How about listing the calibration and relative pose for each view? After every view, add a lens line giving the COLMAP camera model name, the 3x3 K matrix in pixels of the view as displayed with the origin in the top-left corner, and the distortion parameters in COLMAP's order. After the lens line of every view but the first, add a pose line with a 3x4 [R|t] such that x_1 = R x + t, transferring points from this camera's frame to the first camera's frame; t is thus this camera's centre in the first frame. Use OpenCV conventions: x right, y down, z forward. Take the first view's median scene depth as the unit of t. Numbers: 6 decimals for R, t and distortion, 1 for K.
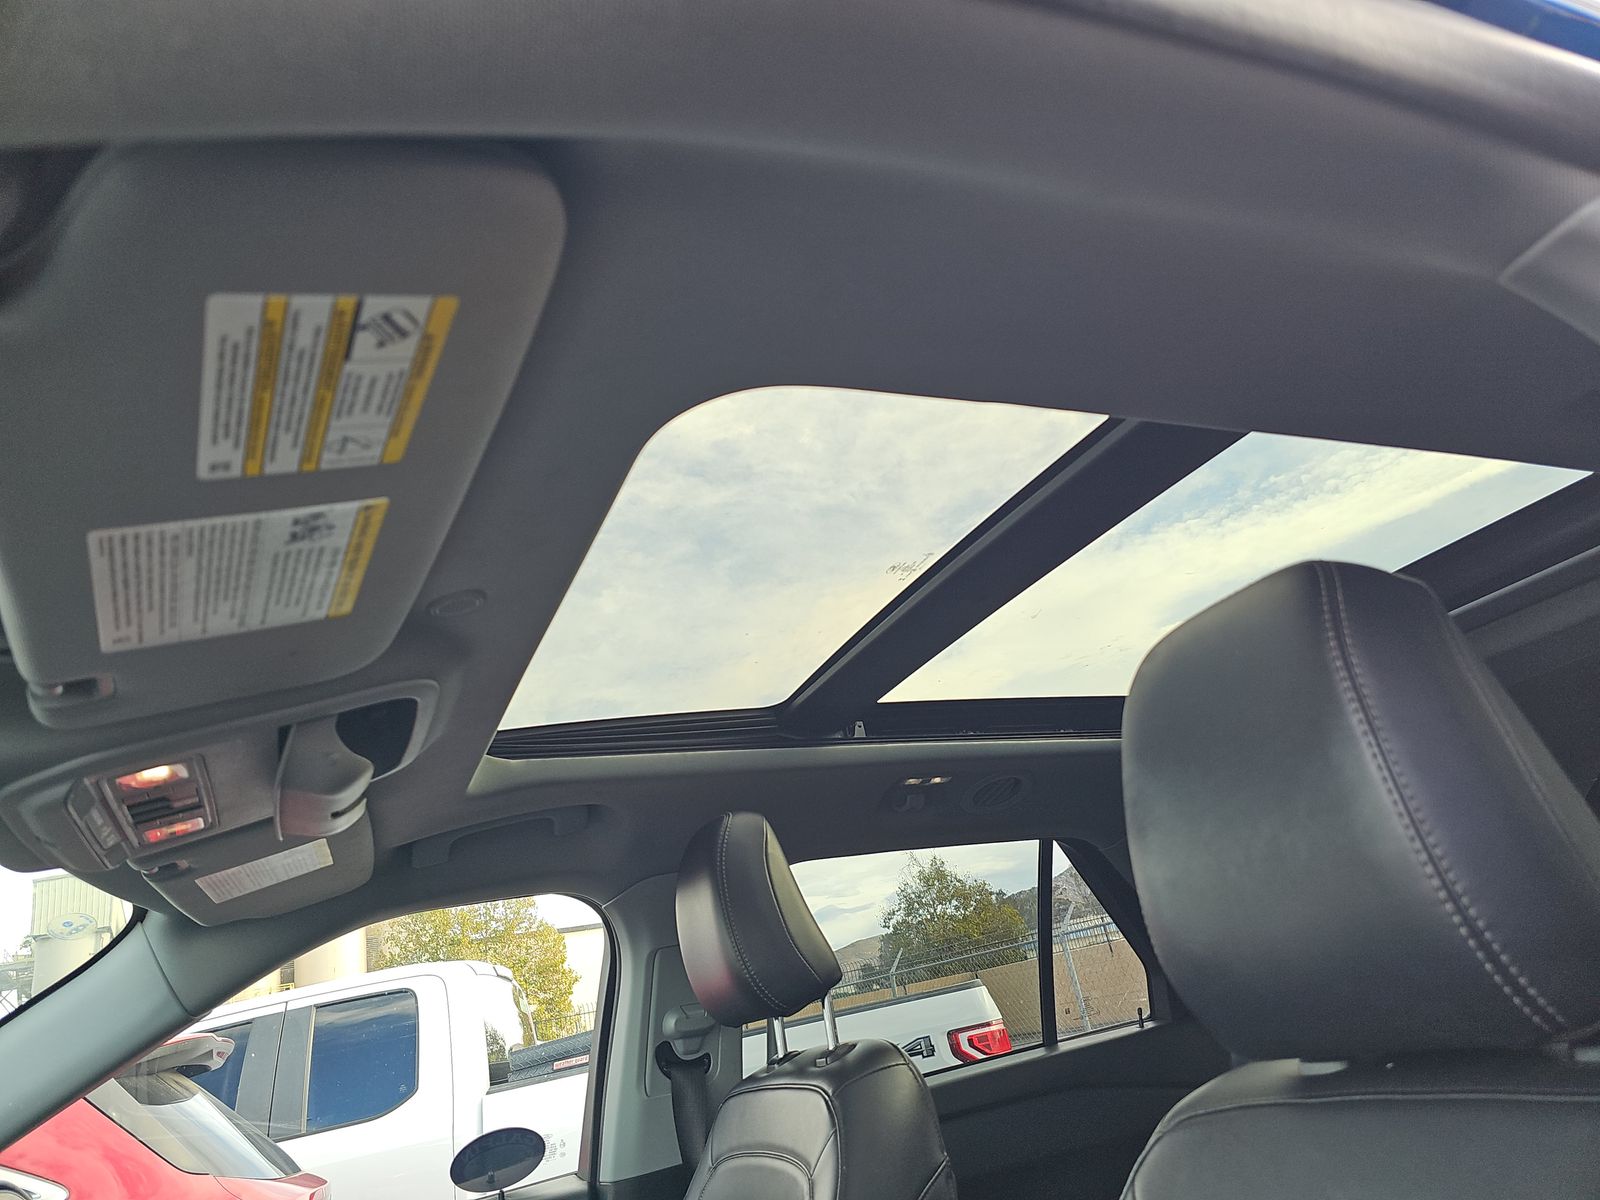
lens RADIAL K [[1073.7, 0, 806.4], [0, 1073.7, 603.2], [0, 0, 1]] dist [0.060358, 0.000927]
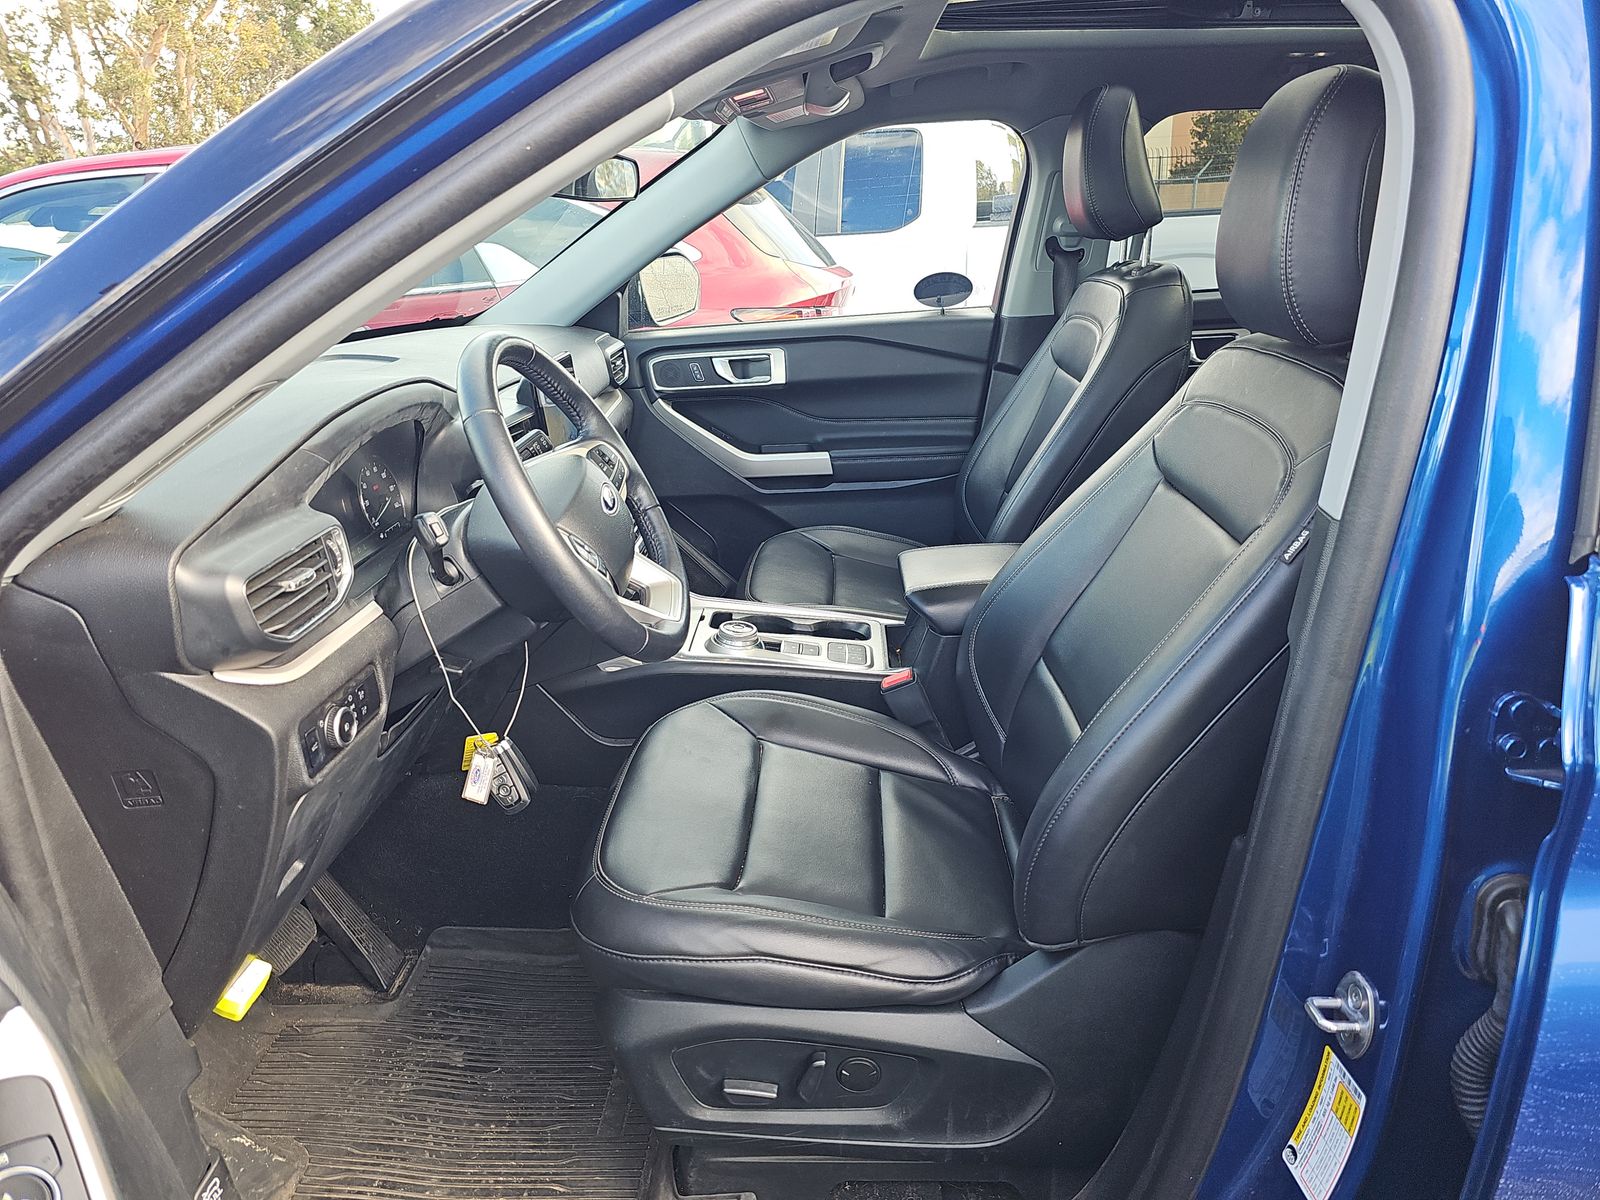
lens RADIAL K [[1087.8, 0, 800.0], [0, 1087.8, 600.0], [0, 0, 1]] dist [-0.023908, -0.001648]
pose [[0.900067, 0.267641, -0.343871, 0.191845], [0.040777, 0.733951, 0.677978, -0.229662], [0.433839, -0.624248, 0.649691, -0.376683]]
